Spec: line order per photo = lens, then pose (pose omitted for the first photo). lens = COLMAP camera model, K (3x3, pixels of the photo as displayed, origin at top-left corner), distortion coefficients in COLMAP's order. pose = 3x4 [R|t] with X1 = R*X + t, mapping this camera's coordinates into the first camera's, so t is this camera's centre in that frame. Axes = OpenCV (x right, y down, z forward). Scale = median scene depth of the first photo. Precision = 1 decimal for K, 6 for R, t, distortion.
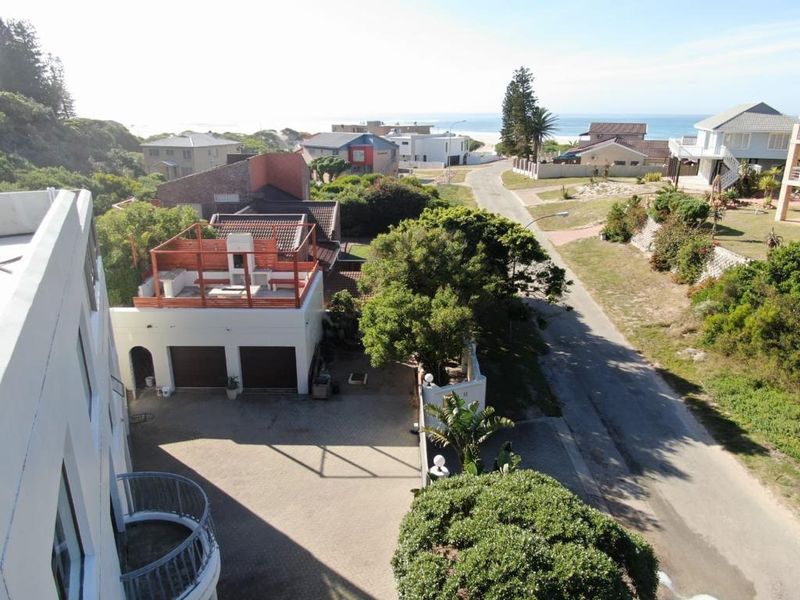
lens RADIAL K [[576.0, 0, 413.7], [0, 576.0, 298.8], [0, 0, 1]] dist [-0.012171, -0.000556]
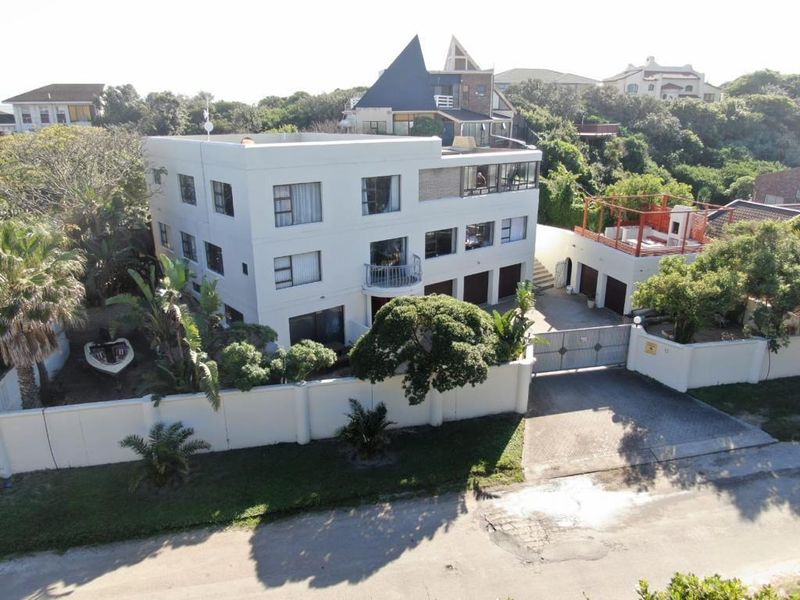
lens RADIAL K [[583.0, 0, 400.0], [0, 583.0, 300.0], [0, 0, 1]] dist [-0.012682, 0.002833]
pose [[0.207810, 0.296888, -0.932026, 0.340751], [-0.307129, 0.924445, 0.225994, -0.009314], [0.928702, 0.239289, 0.283292, 0.054765]]
